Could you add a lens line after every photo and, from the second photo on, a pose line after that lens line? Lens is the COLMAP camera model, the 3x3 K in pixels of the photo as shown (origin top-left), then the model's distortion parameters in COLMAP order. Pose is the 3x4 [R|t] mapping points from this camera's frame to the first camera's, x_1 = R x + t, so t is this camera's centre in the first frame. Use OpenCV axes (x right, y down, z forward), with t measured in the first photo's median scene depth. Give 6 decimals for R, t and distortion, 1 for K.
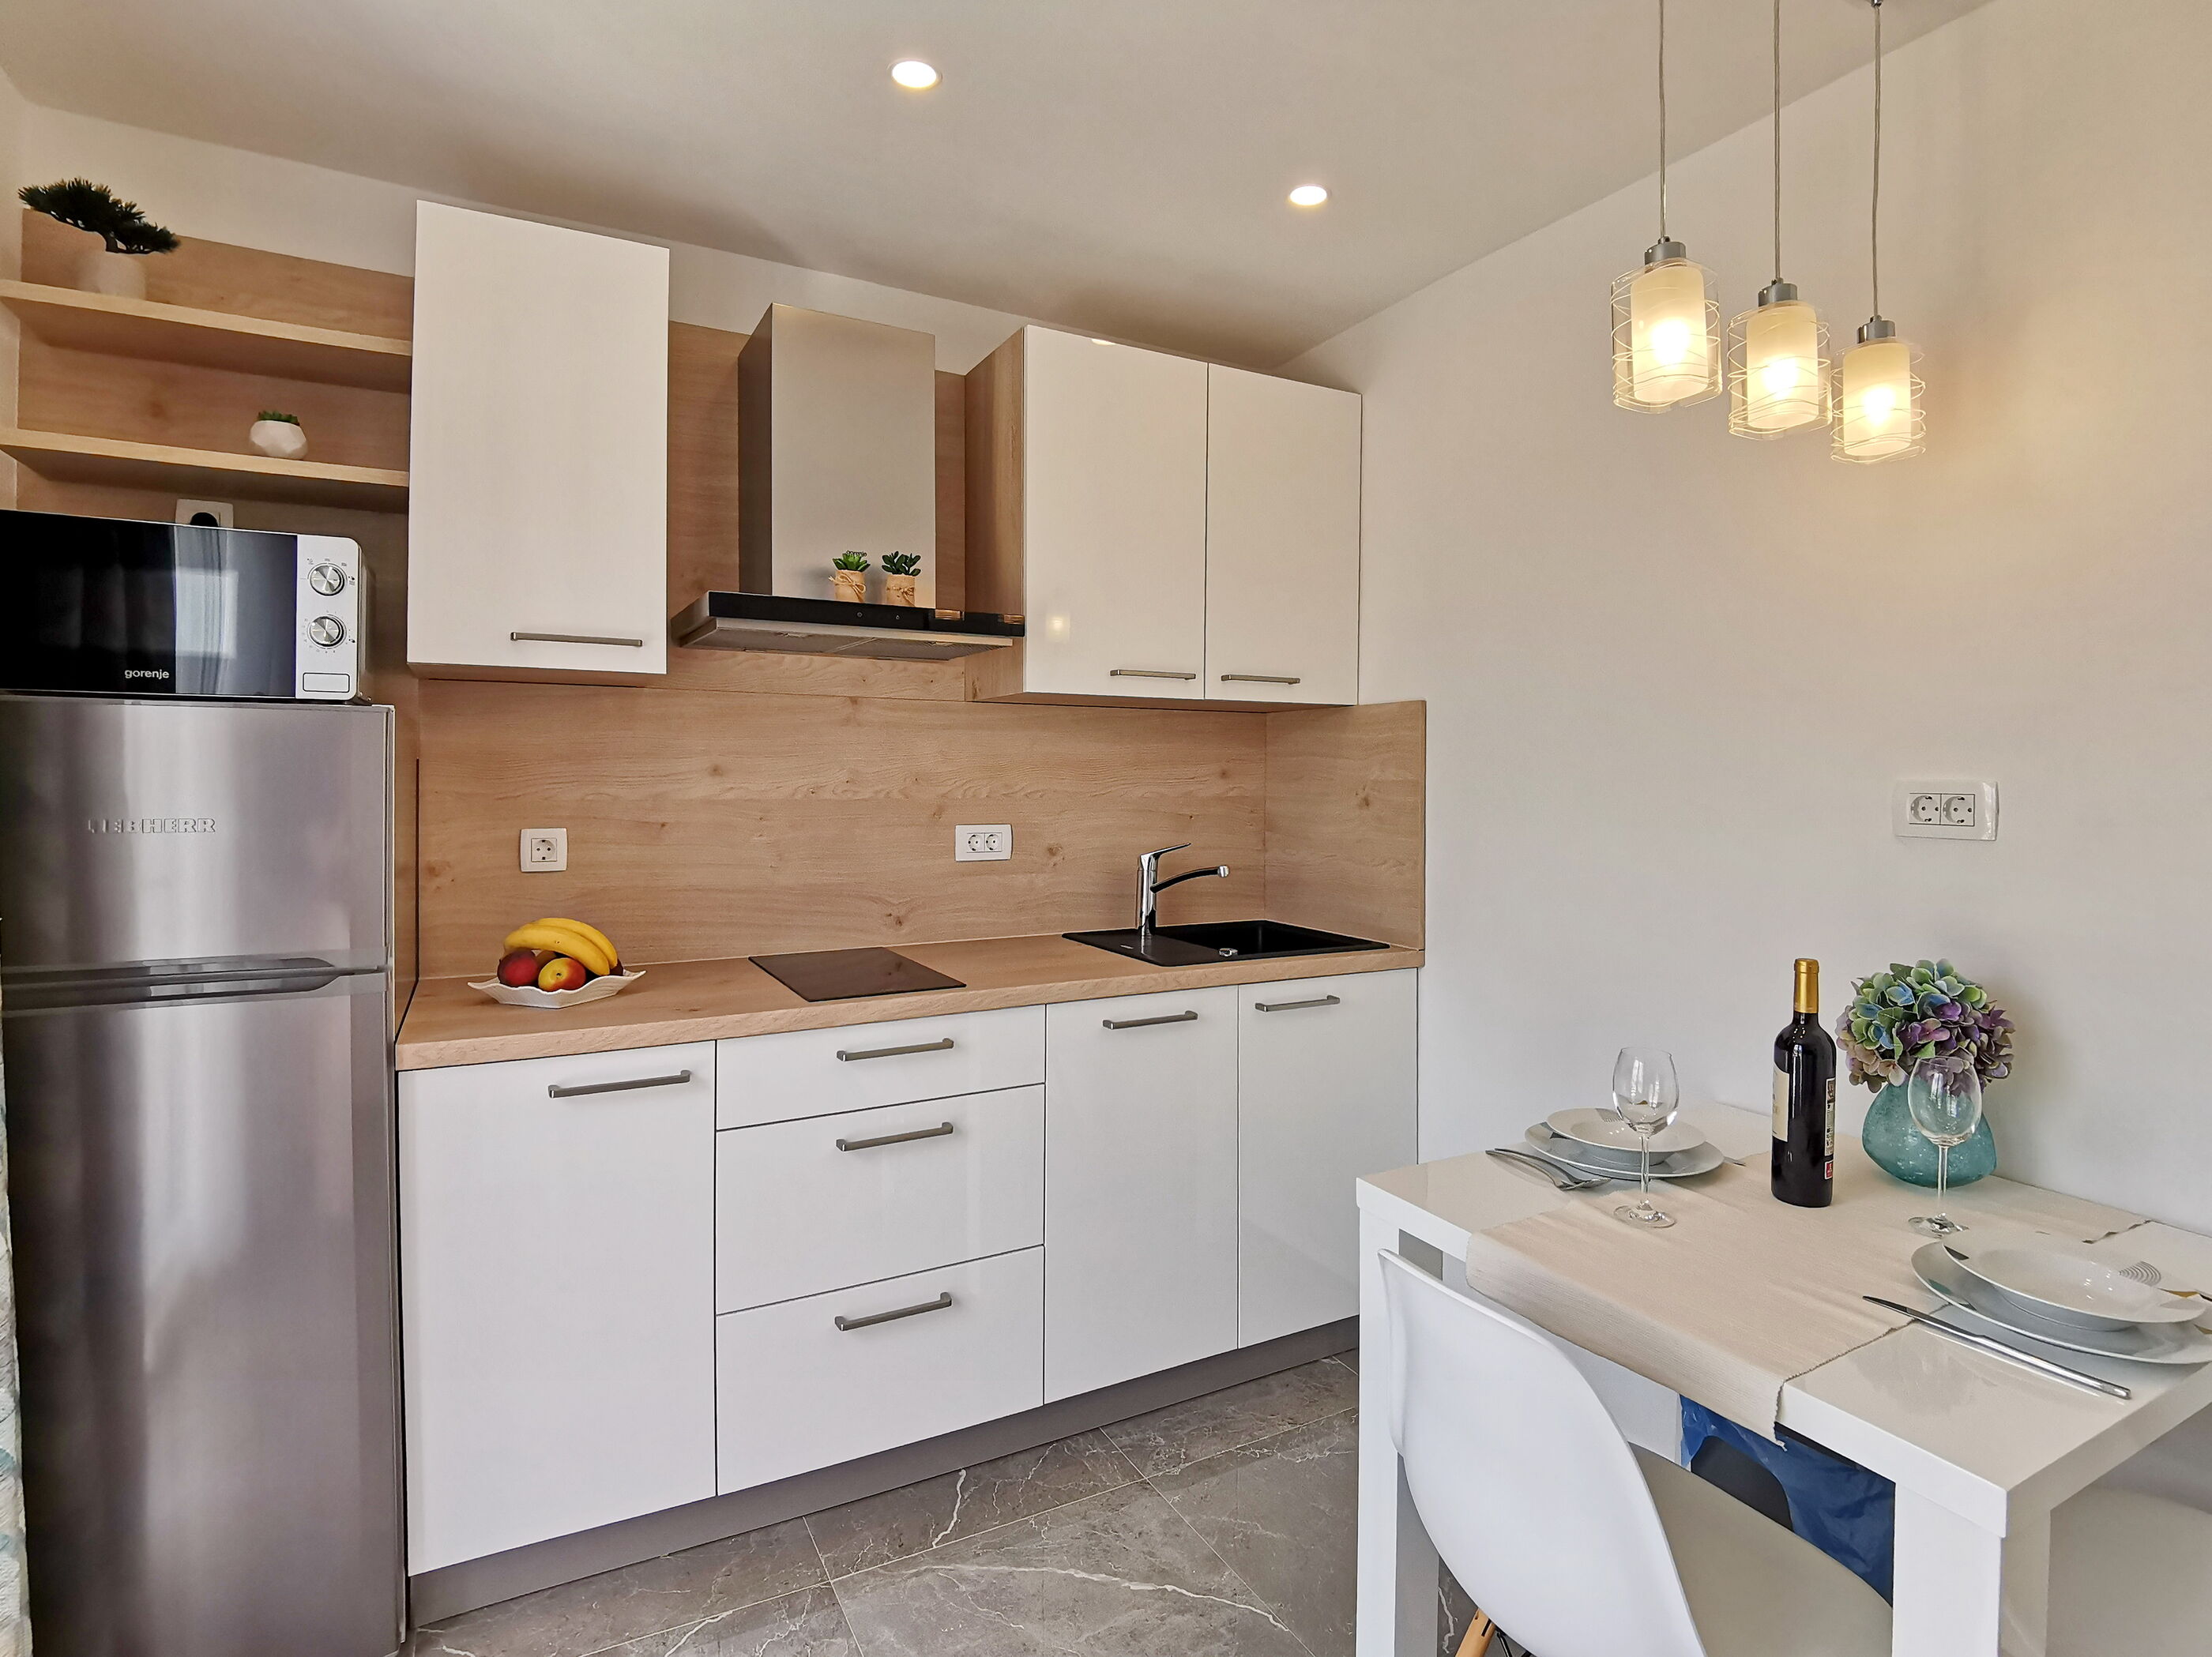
lens RADIAL K [[1101.2, 0, 1121.6], [0, 1101.2, 786.2], [0, 0, 1]] dist [-0.020536, -0.006471]
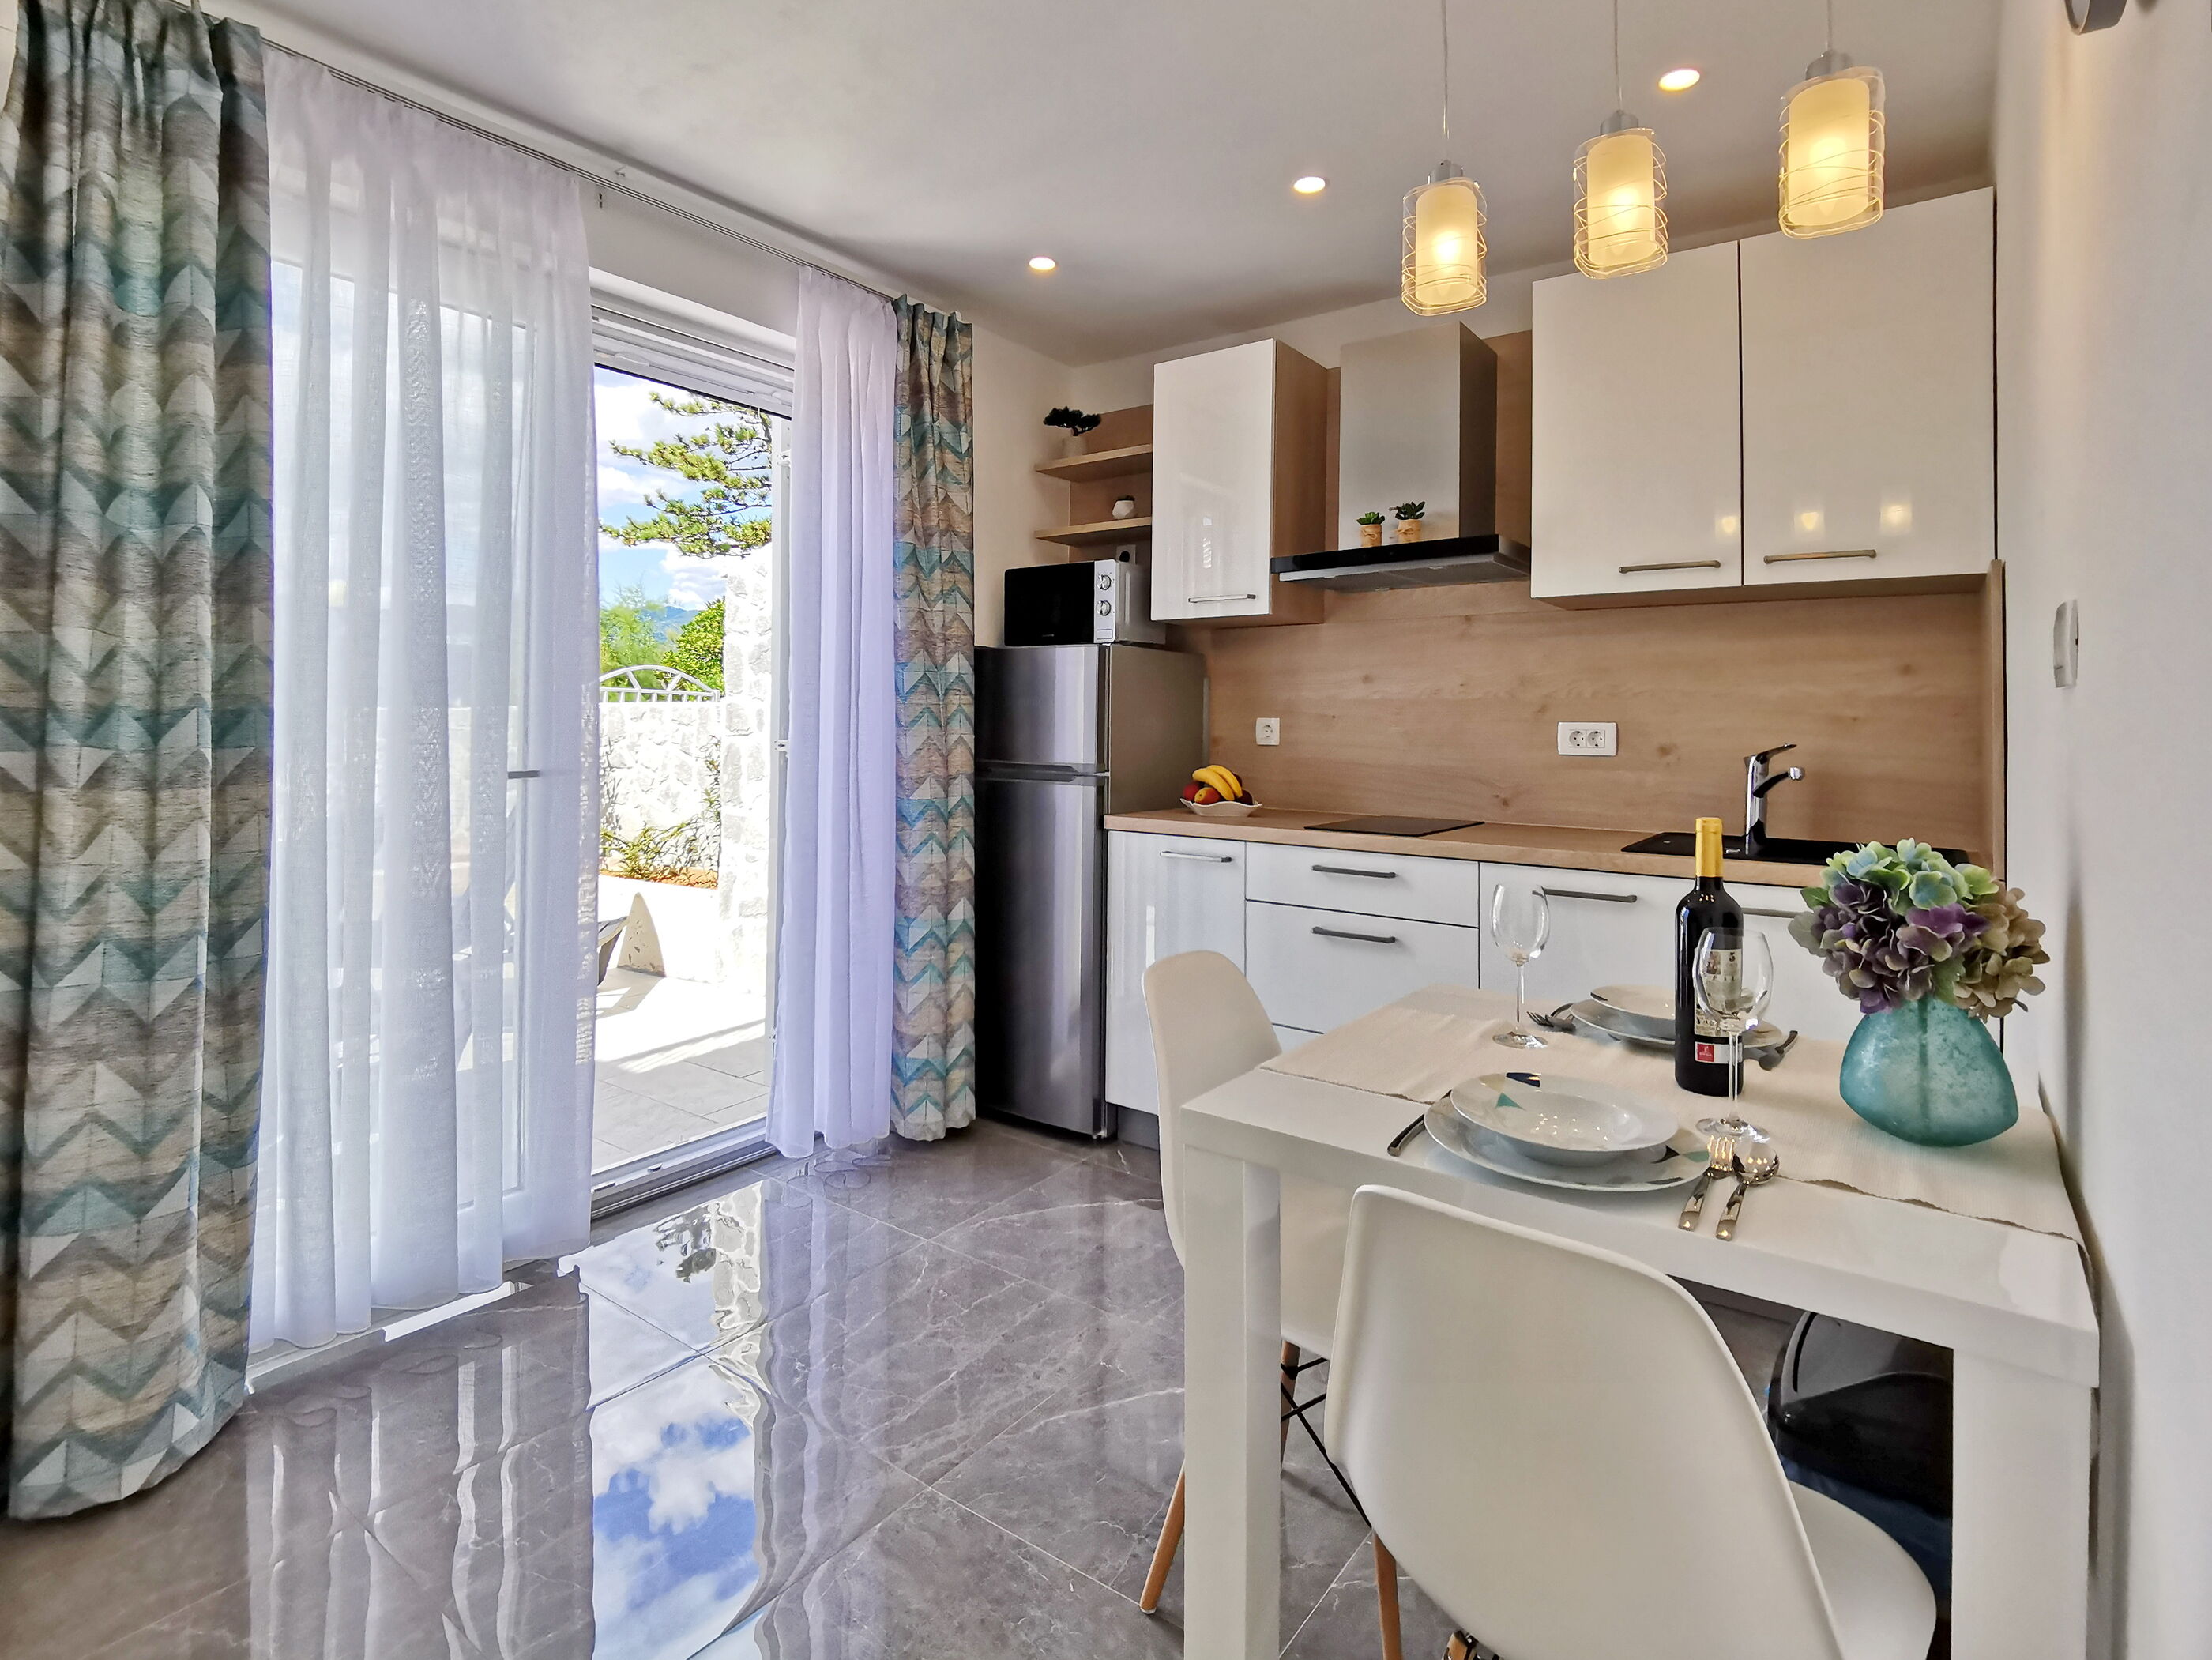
lens RADIAL K [[1147.7, 0, 1050.5], [0, 1147.7, 707.6], [0, 0, 1]] dist [-0.028132, 0.005872]
pose [[0.375558, -0.015449, -0.926670, 0.930860], [-0.023002, 0.999398, -0.025984, 0.079573], [0.926513, 0.031074, 0.374976, 0.114993]]
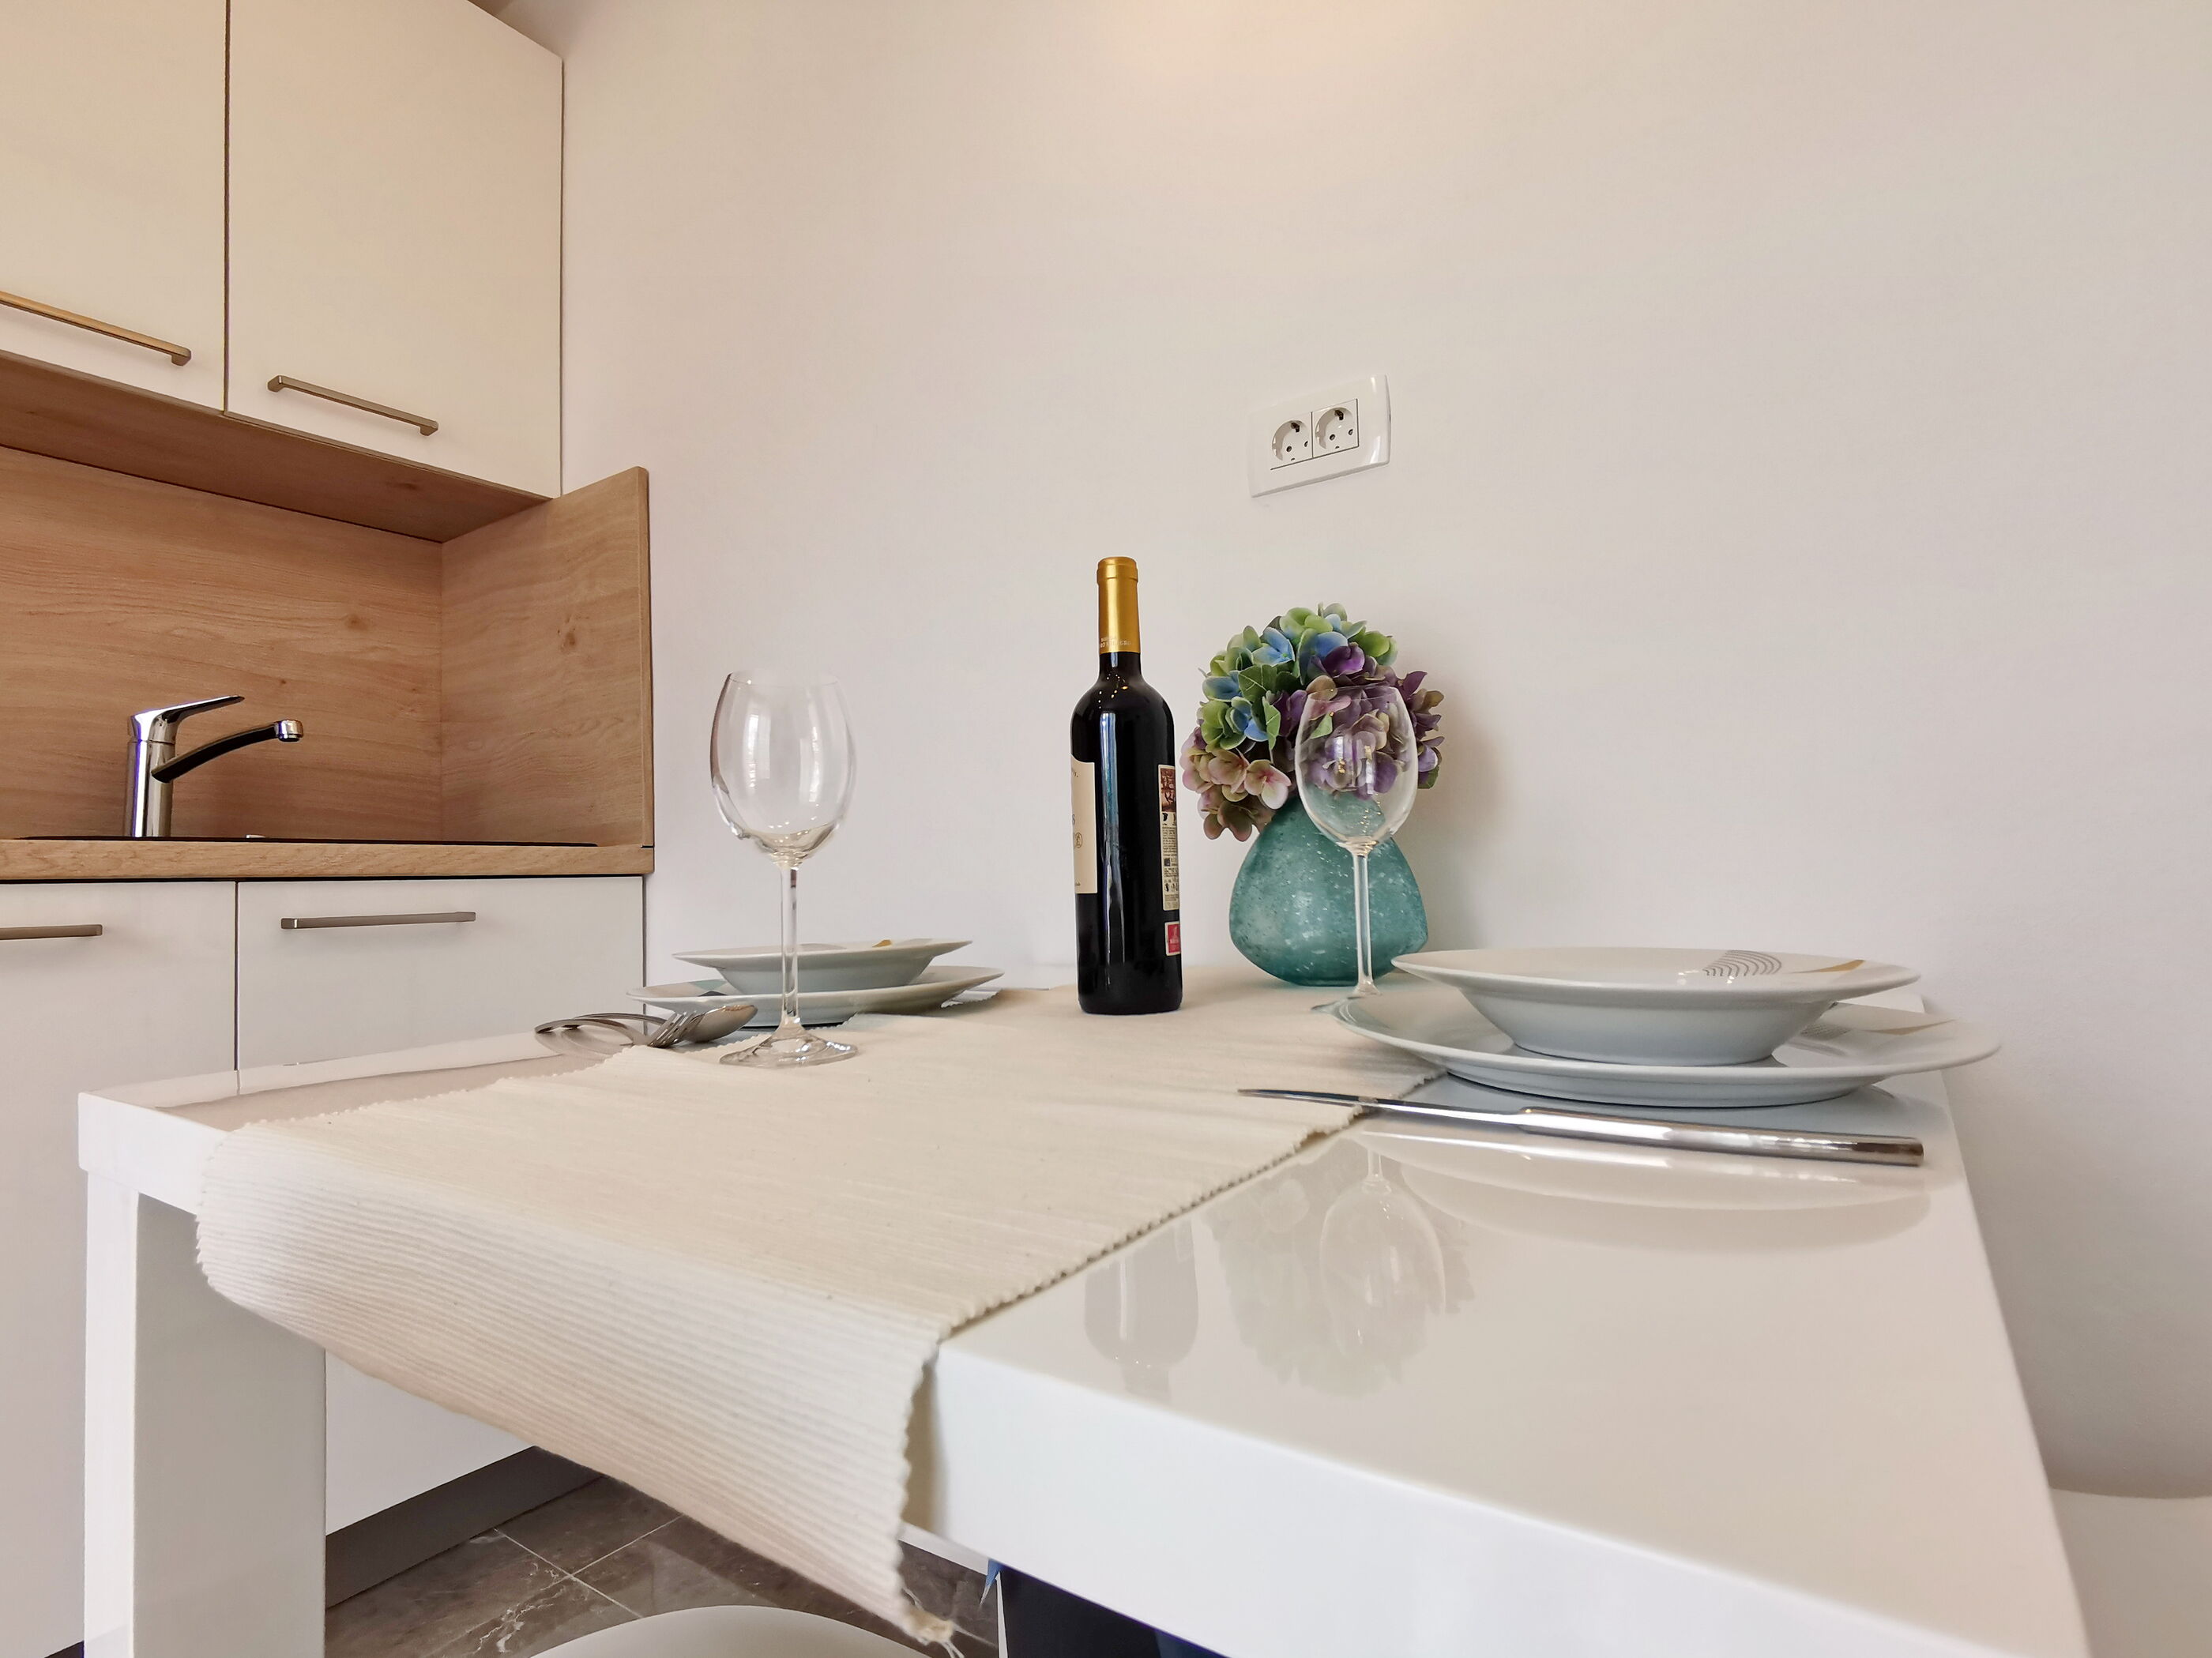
lens RADIAL K [[1101.3, 0, 1118.9], [0, 1101.3, 833.8], [0, 0, 1]] dist [-0.020536, -0.006471]
pose [[0.888657, -0.015711, 0.458304, 0.280255], [0.046995, 0.997271, -0.056935, 0.236437], [-0.456159, 0.072133, 0.886970, 0.392780]]
